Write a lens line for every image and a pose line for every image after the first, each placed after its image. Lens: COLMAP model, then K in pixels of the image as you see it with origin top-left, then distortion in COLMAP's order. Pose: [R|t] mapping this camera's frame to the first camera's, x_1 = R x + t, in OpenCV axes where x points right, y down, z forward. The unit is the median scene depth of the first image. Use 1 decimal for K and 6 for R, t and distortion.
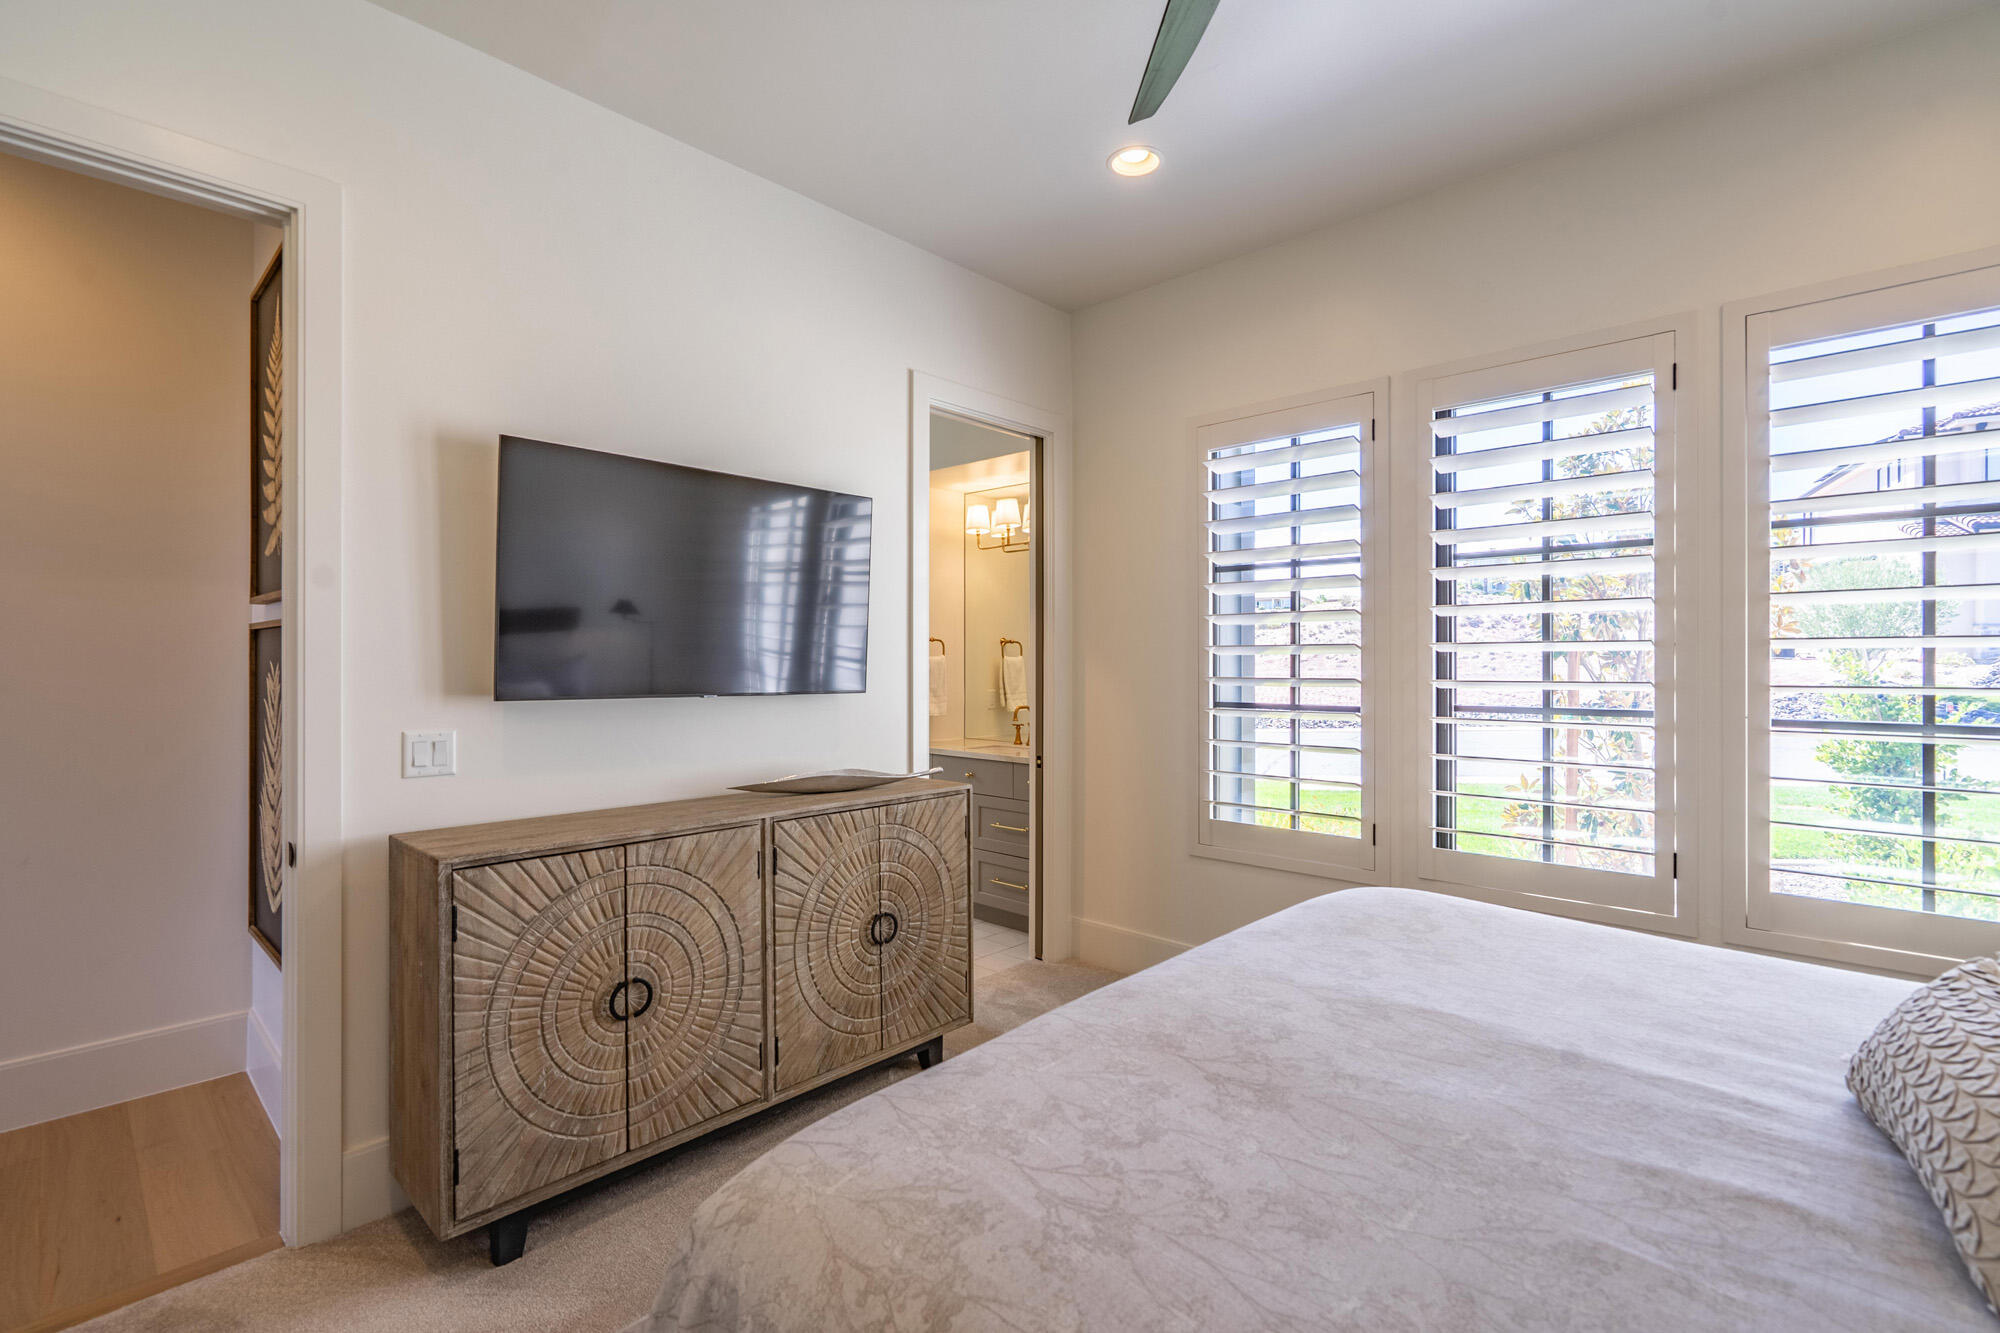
lens RADIAL K [[916.4, 0, 1002.3], [0, 916.4, 660.3], [0, 0, 1]] dist [-0.000209, 0.001456]
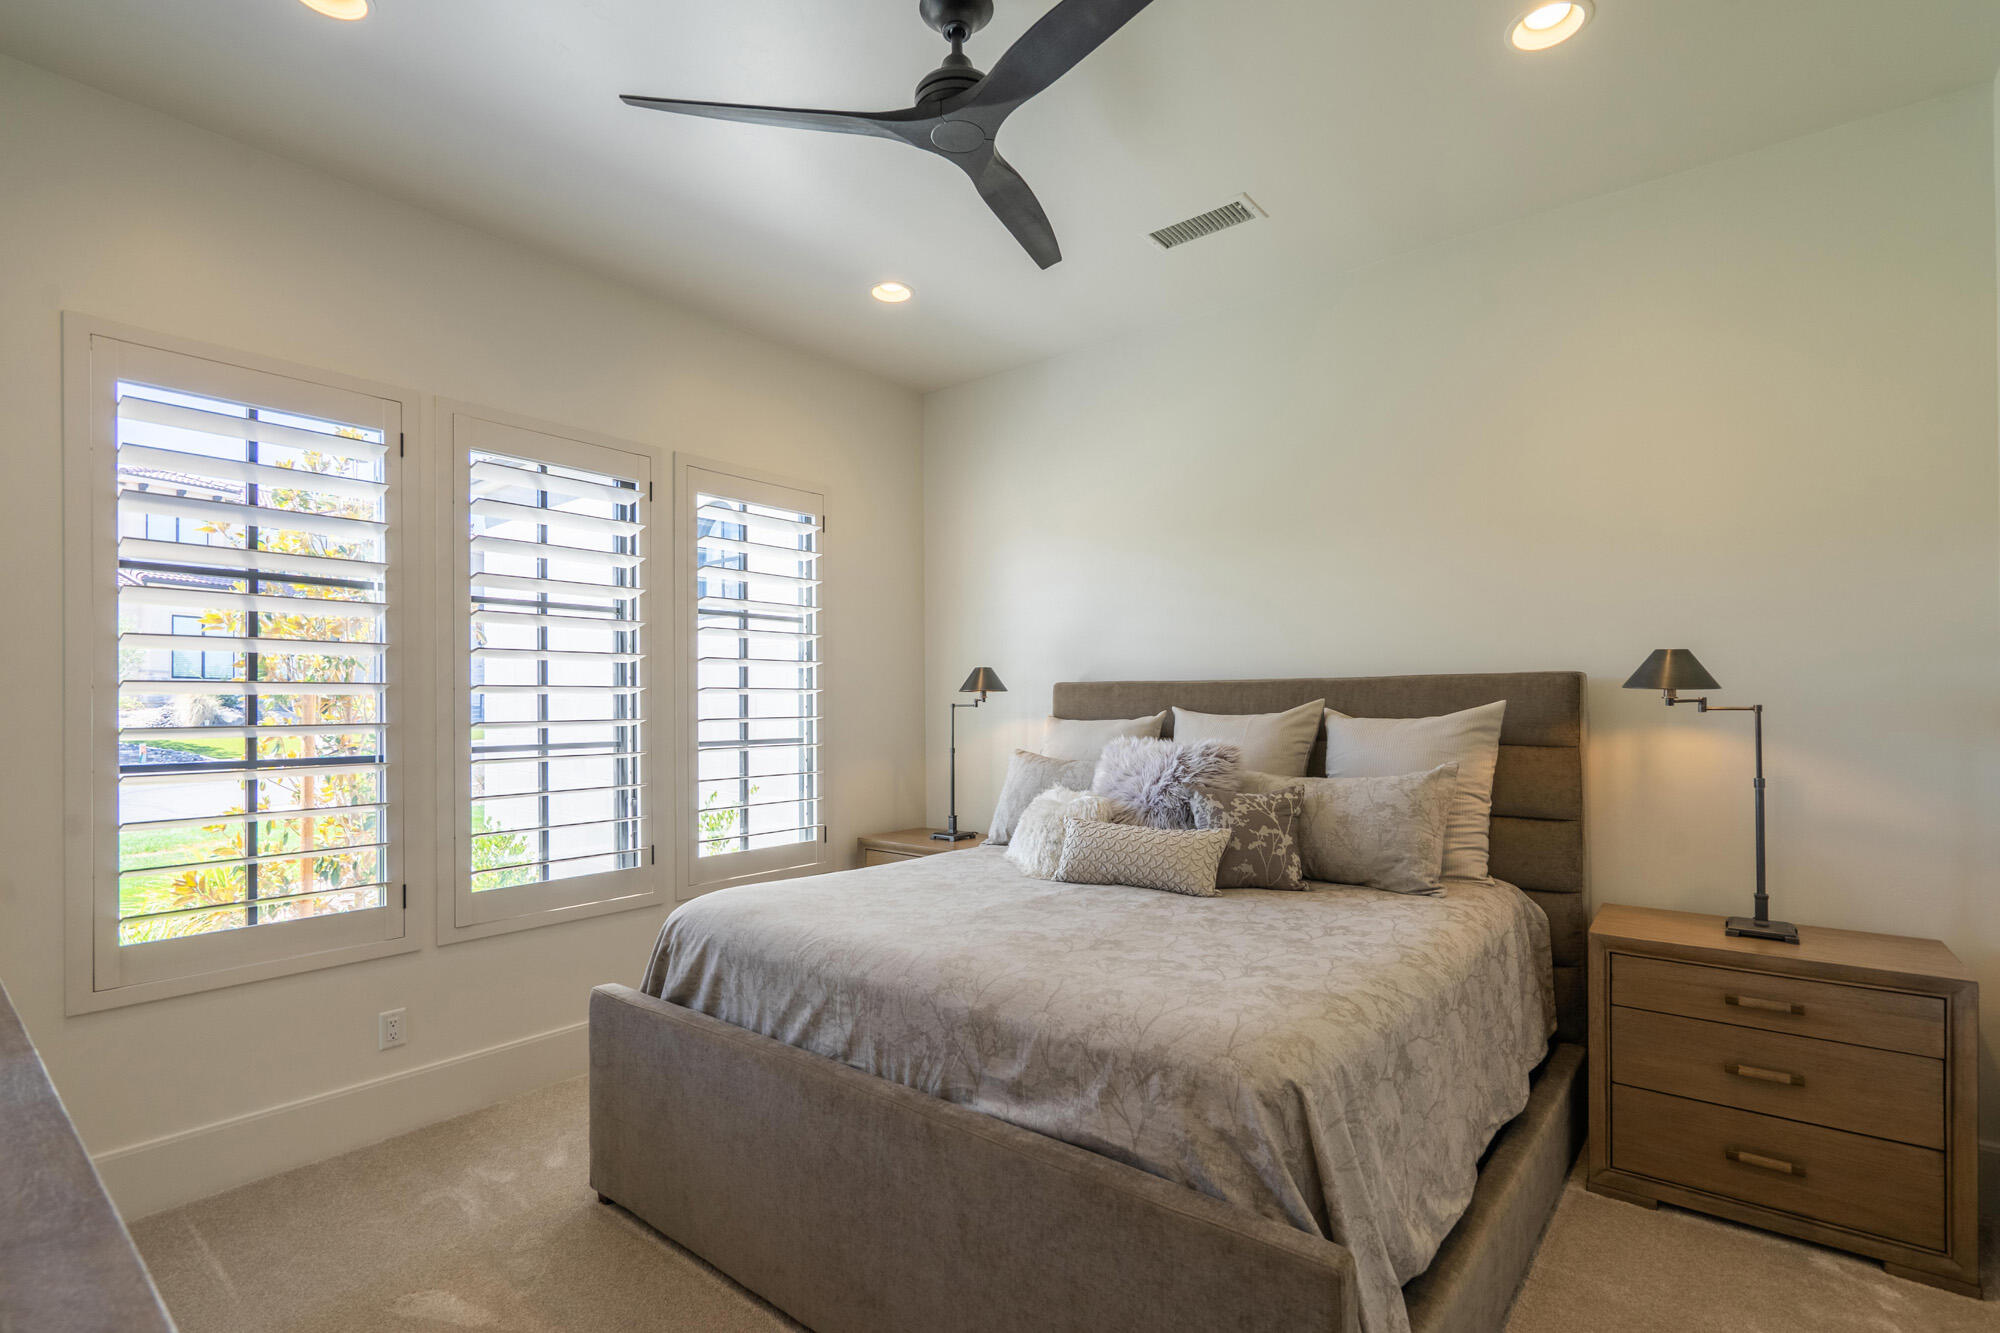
lens RADIAL K [[916.4, 0, 1002.7], [0, 916.4, 688.9], [0, 0, 1]] dist [-0.000209, 0.001456]
pose [[-0.082327, 0.016204, 0.996474, -0.570558], [0.002719, 0.999868, -0.016035, 0.003061], [-0.996602, 0.001390, -0.082360, 0.520002]]
